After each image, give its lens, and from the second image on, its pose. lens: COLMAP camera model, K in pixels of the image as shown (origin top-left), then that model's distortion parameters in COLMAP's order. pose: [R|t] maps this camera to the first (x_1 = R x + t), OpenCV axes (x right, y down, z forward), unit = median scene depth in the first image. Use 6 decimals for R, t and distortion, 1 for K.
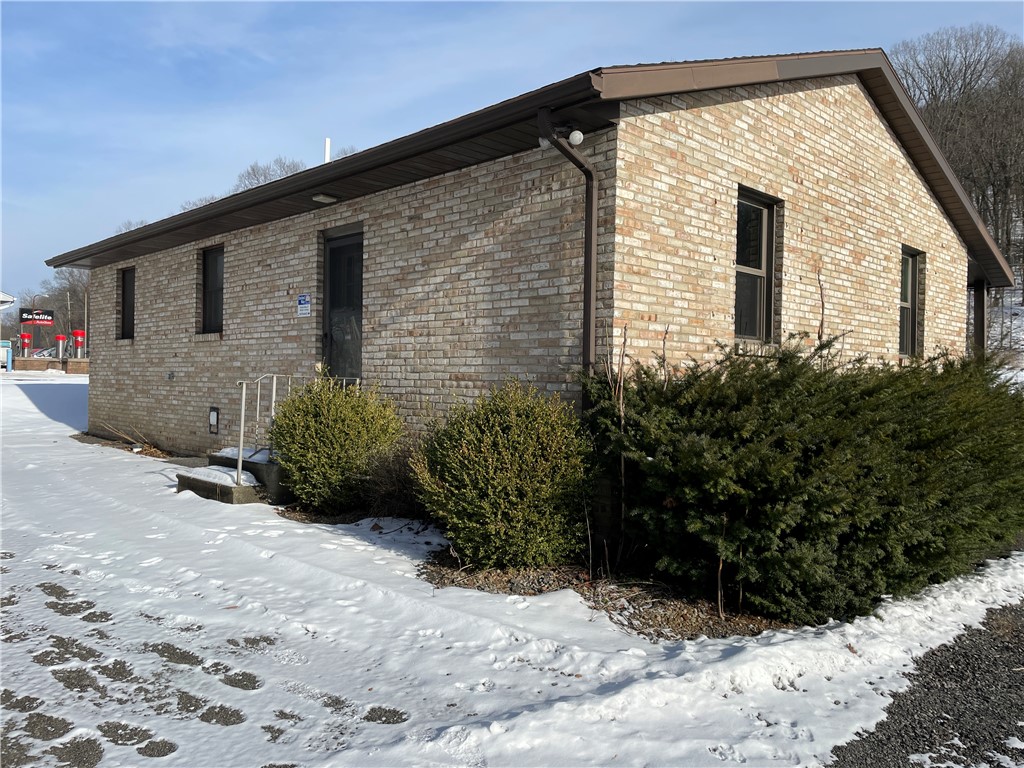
lens RADIAL K [[796.1, 0, 512.0], [0, 796.1, 384.0], [0, 0, 1]] dist [0.125741, -0.128445]
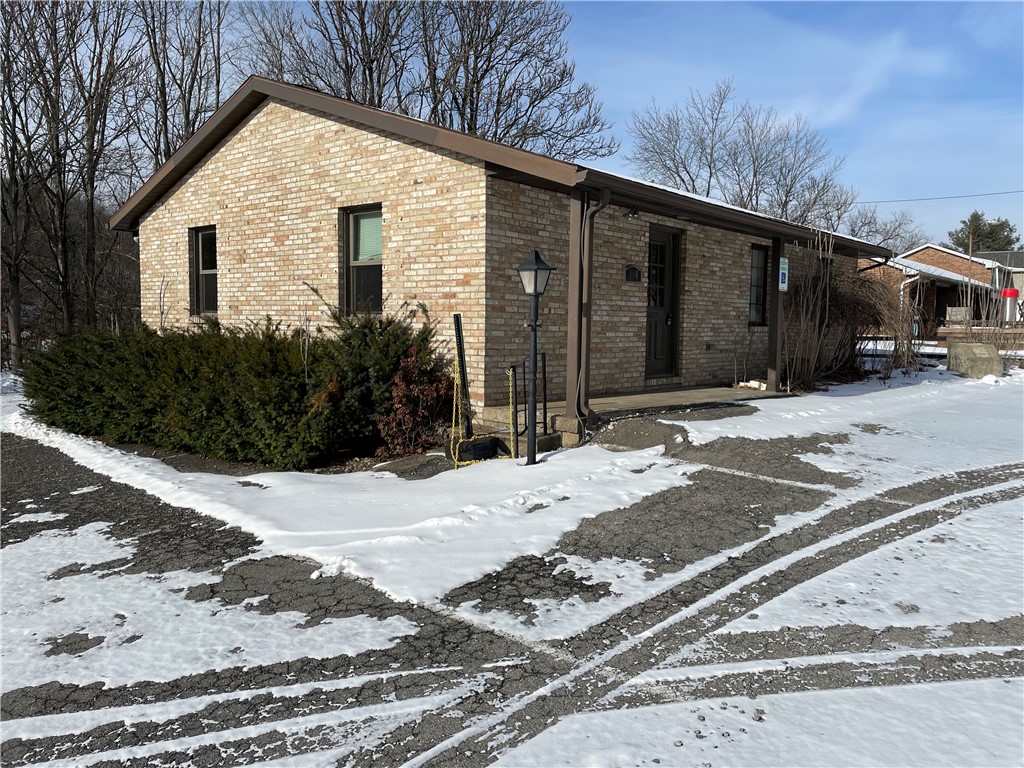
lens RADIAL K [[796.1, 0, 512.0], [0, 796.1, 384.0], [0, 0, 1]] dist [0.125741, -0.128445]
pose [[0.026940, 0.056001, -0.998067, 1.924211], [-0.017567, 0.998302, 0.055540, -0.012407], [0.999483, 0.016037, 0.027878, 1.517431]]
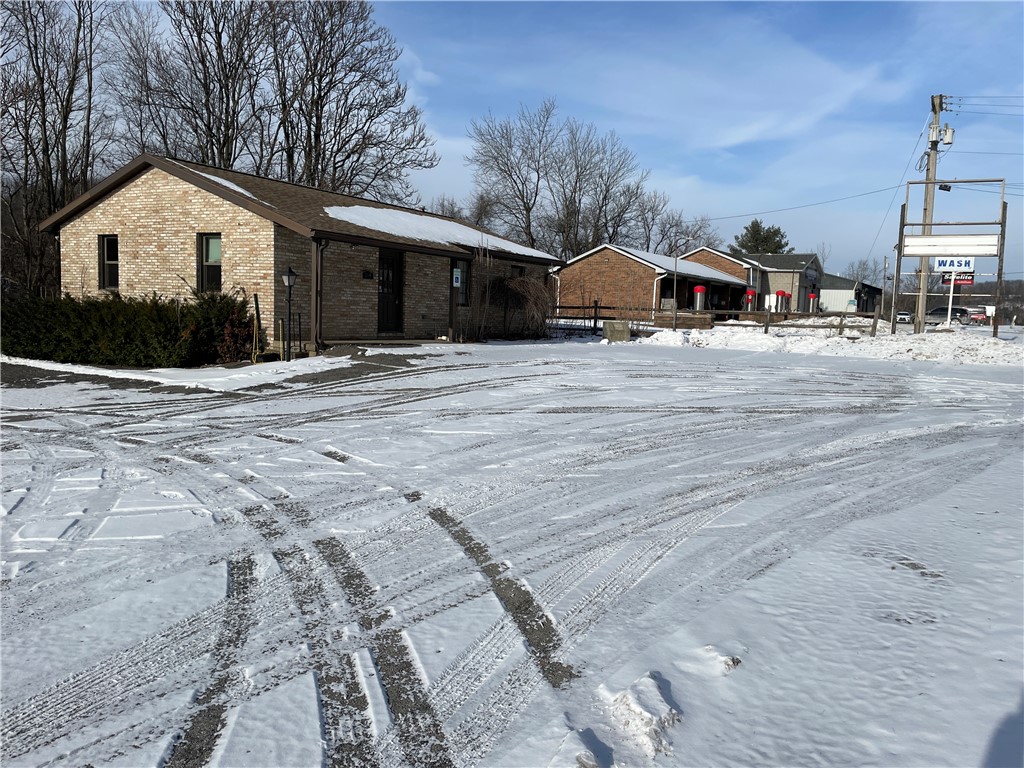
lens RADIAL K [[796.1, 0, 512.0], [0, 796.1, 384.0], [0, 0, 1]] dist [0.125741, -0.128445]
pose [[0.180376, 0.080082, -0.980332, 3.130330], [-0.038273, 0.996497, 0.074361, 0.010112], [0.982853, 0.024108, 0.182809, 1.752377]]
